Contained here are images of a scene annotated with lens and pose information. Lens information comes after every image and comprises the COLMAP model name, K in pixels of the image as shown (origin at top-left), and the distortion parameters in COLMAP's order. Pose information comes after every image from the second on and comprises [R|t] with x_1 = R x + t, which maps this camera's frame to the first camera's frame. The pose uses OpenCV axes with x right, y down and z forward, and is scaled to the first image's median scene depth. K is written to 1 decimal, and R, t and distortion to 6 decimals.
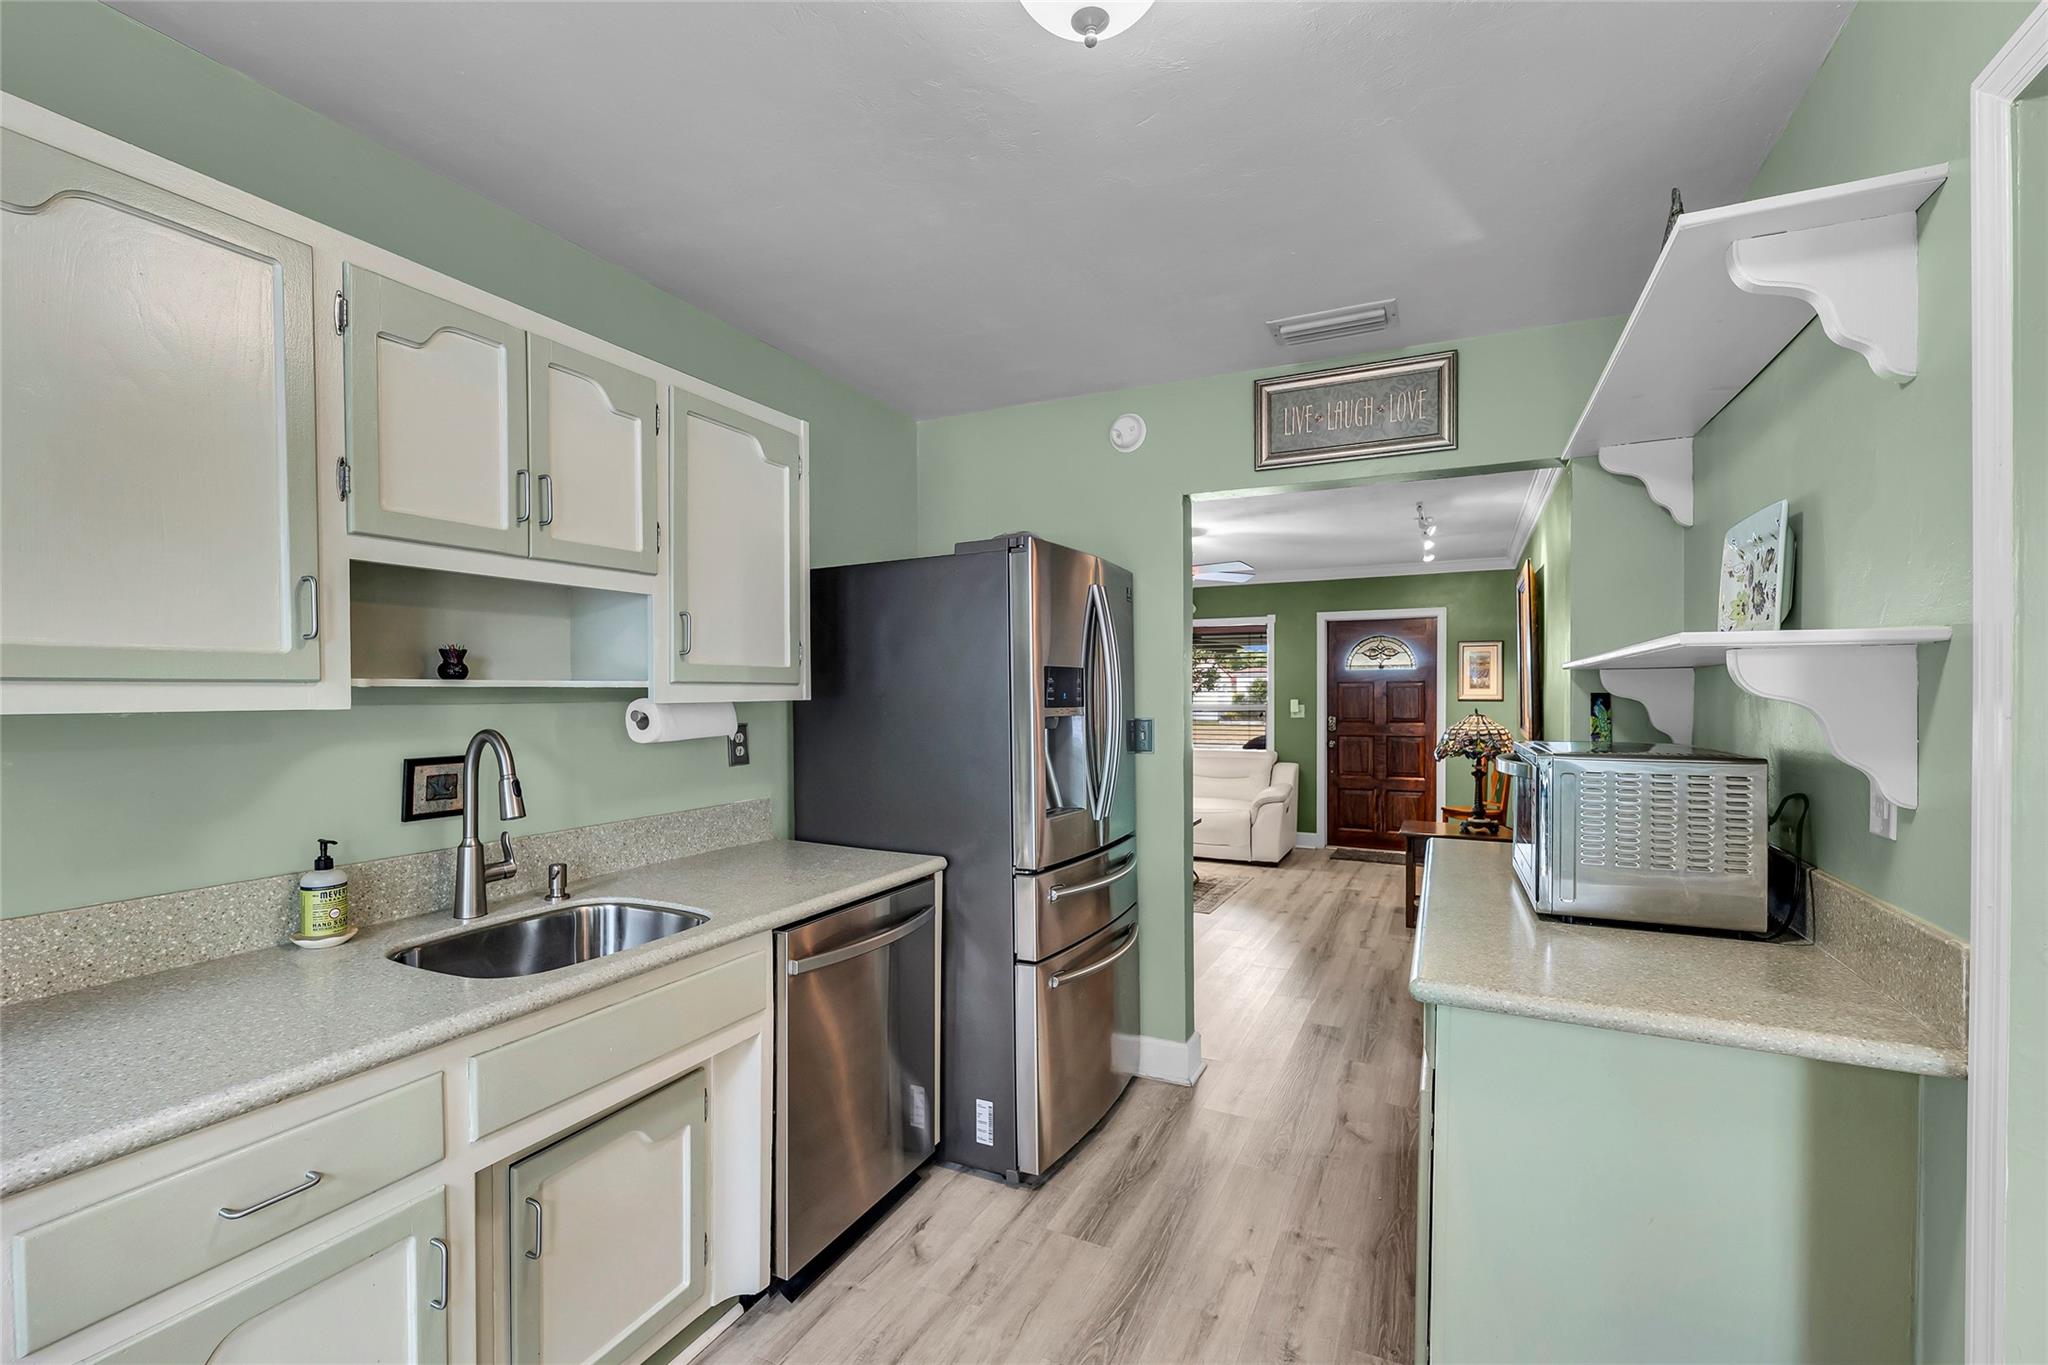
lens RADIAL K [[881.1, 0, 1020.8], [0, 881.1, 693.3], [0, 0, 1]] dist [0.000141, 0.000002]
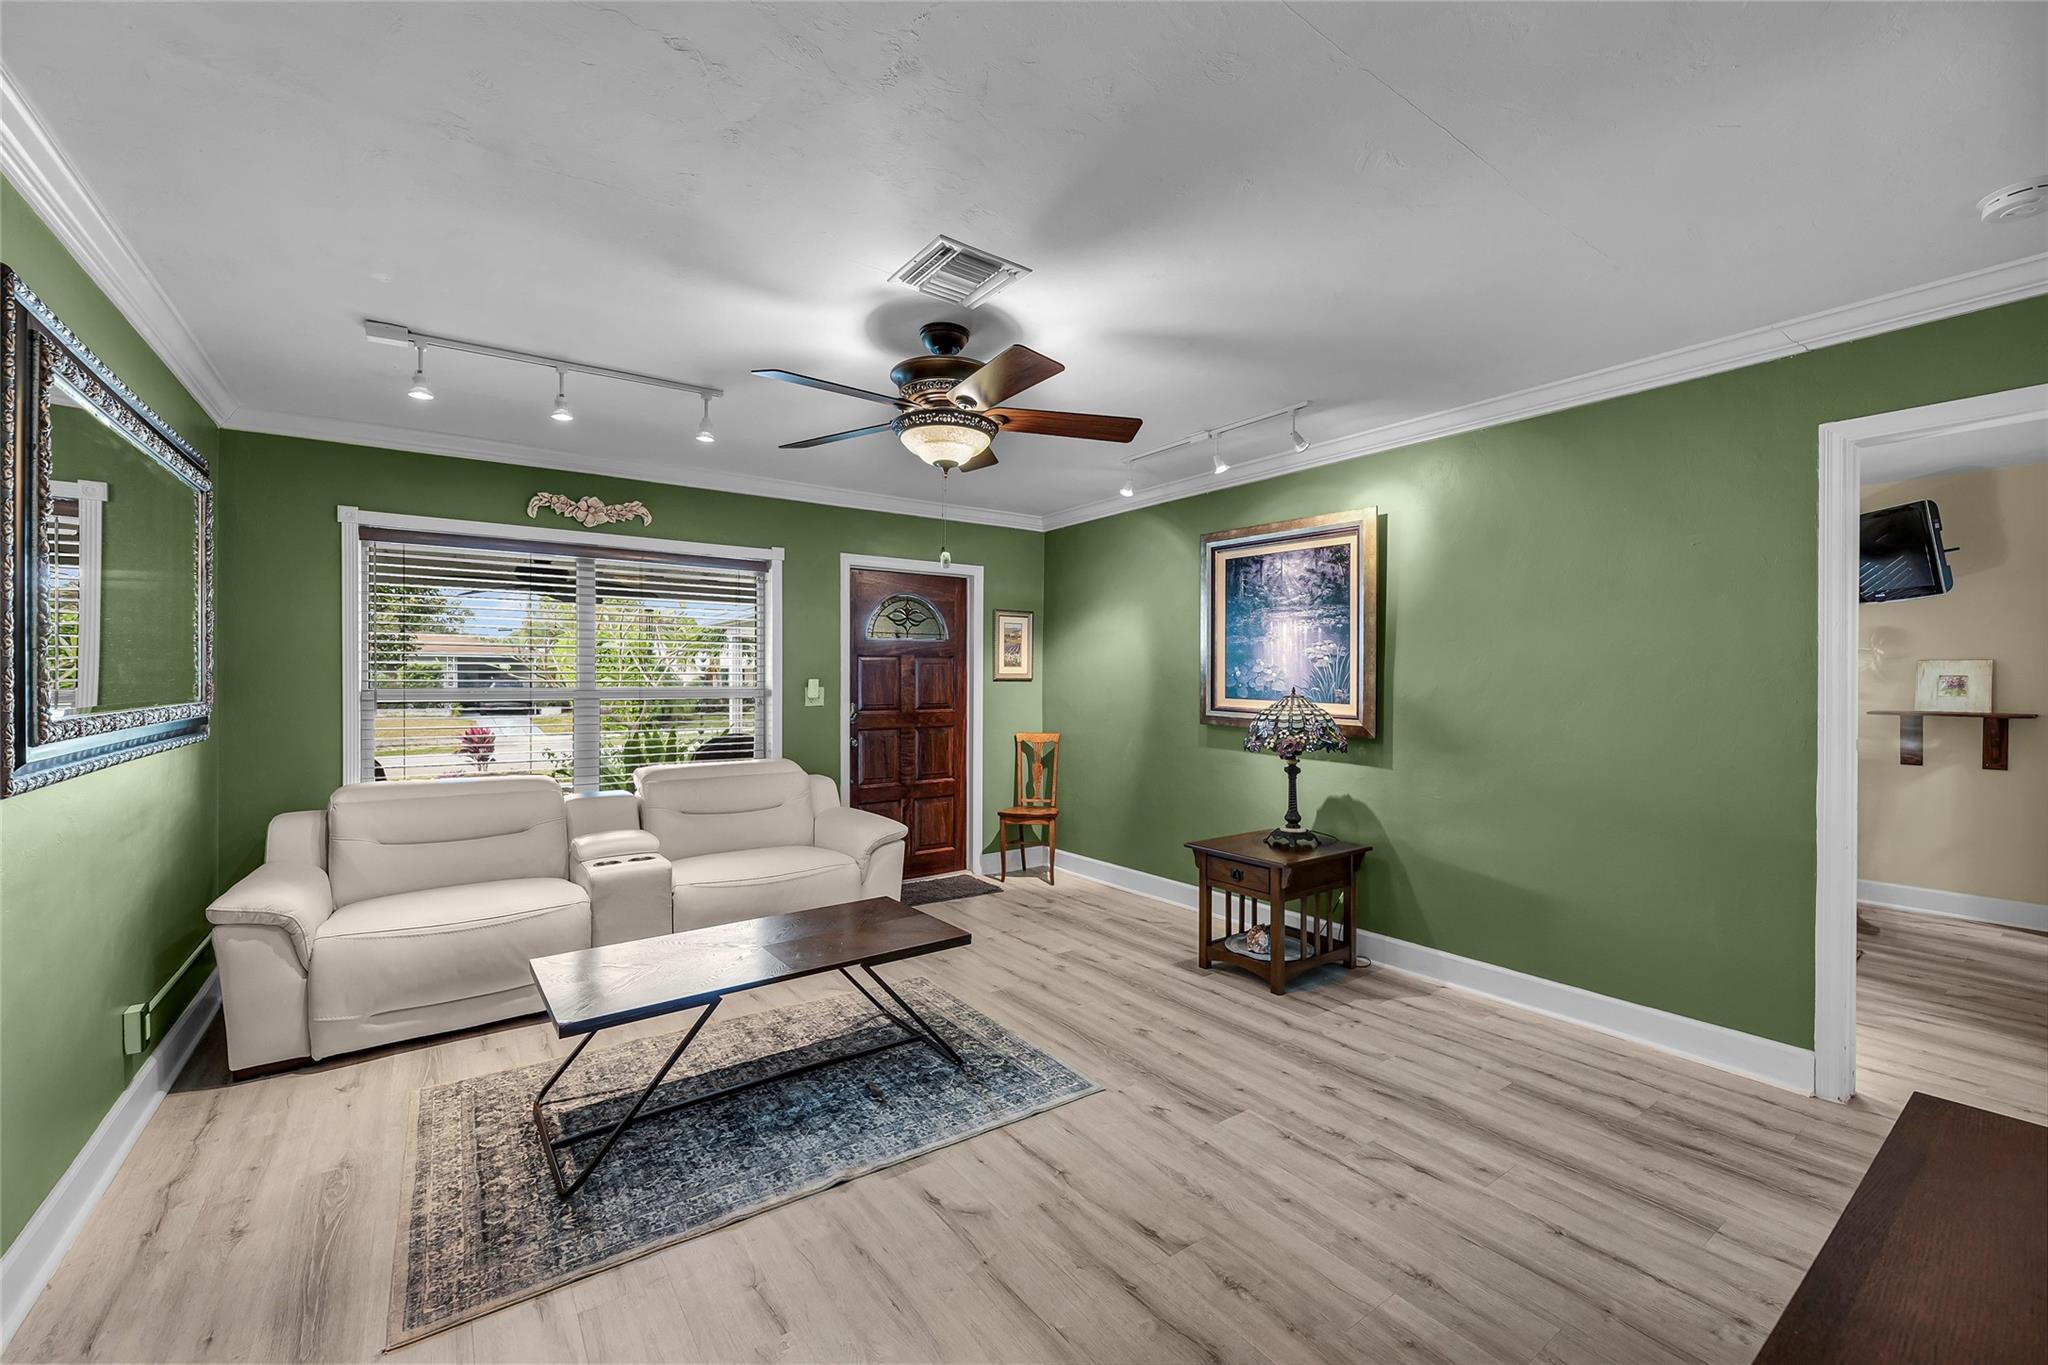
lens RADIAL K [[806.3, 0, 1021.2], [0, 806.3, 677.4], [0, 0, 1]] dist [0.000162, -0.000020]
pose [[0.471965, 0.004597, 0.881605, -0.167307], [-0.001428, 0.999989, -0.004449, 0.008811], [-0.881616, 0.000841, 0.471967, 0.621054]]
